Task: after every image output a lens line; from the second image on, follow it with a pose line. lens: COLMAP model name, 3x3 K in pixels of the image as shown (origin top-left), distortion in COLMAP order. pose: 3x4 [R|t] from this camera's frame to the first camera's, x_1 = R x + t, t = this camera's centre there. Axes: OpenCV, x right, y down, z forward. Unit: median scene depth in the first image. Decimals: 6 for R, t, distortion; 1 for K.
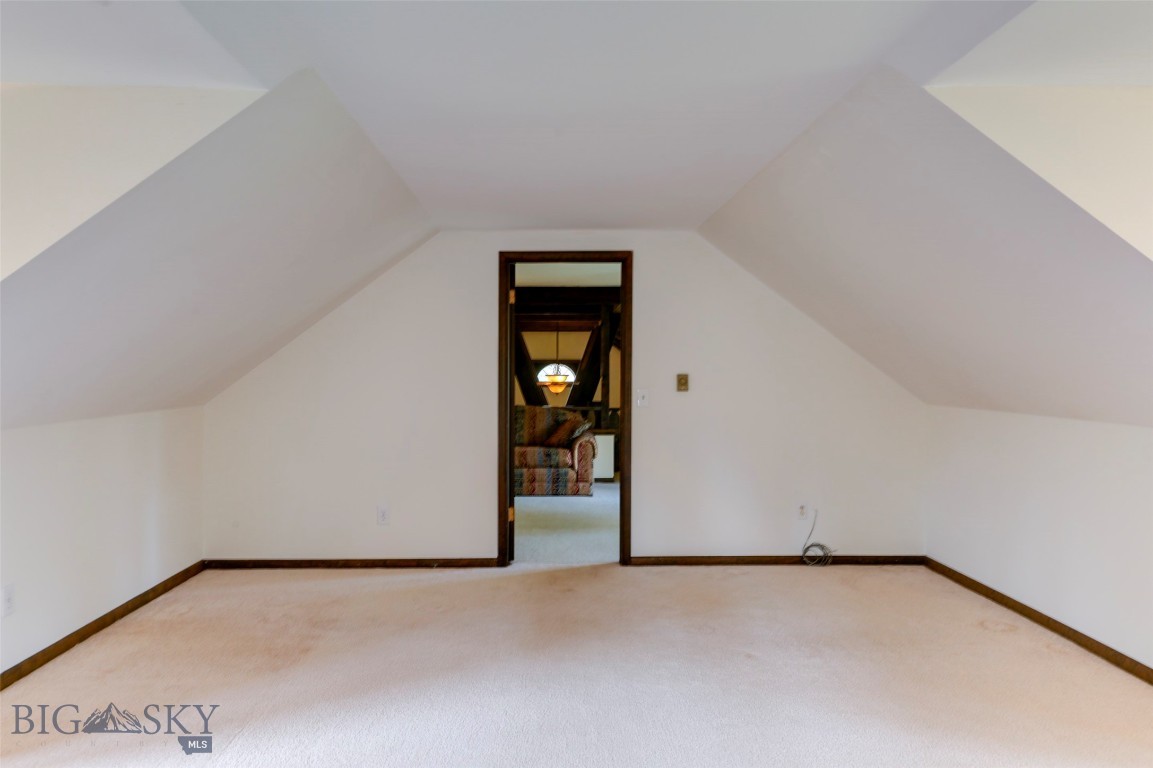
lens RADIAL K [[829.9, 0, 576.5], [0, 829.9, 381.5], [0, 0, 1]] dist [-0.001378, -0.000146]
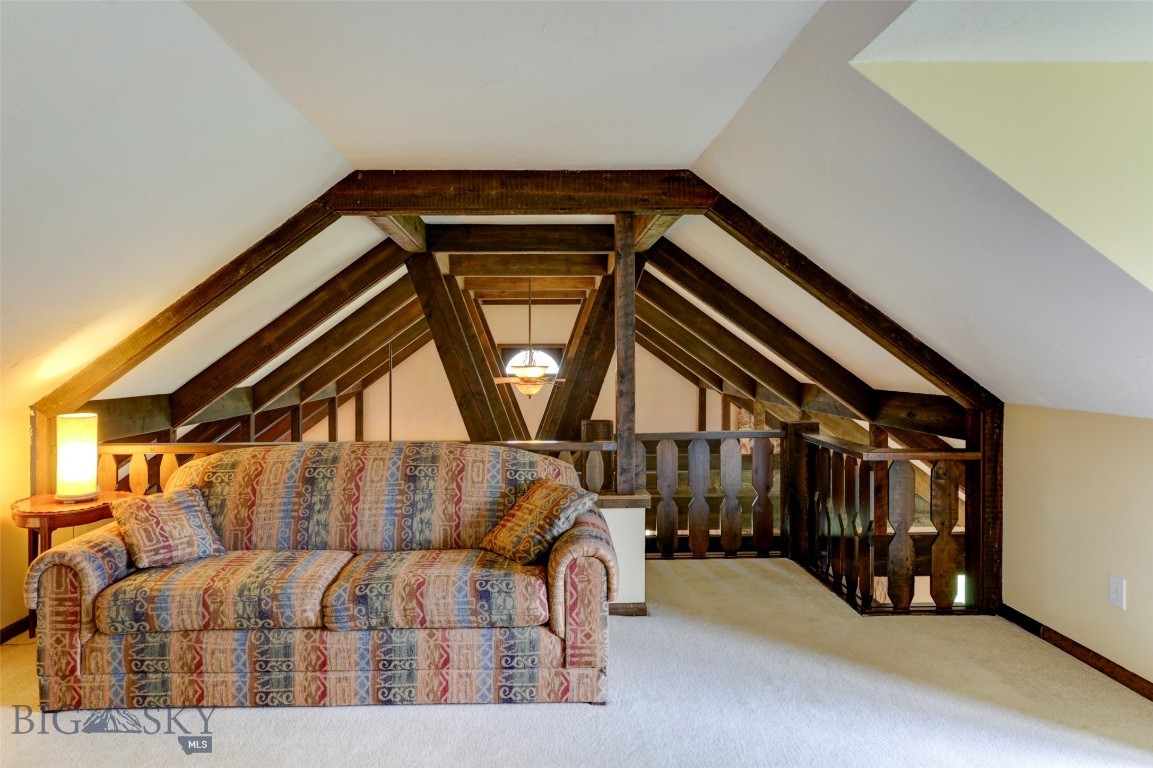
lens RADIAL K [[768.6, 0, 575.8], [0, 768.6, 379.5], [0, 0, 1]] dist [0.011480, 0.001519]
pose [[0.999774, -0.003506, 0.020972, -0.000523], [0.003191, 0.999882, 0.015019, -0.010516], [-0.021022, -0.014949, 0.999667, 0.622183]]
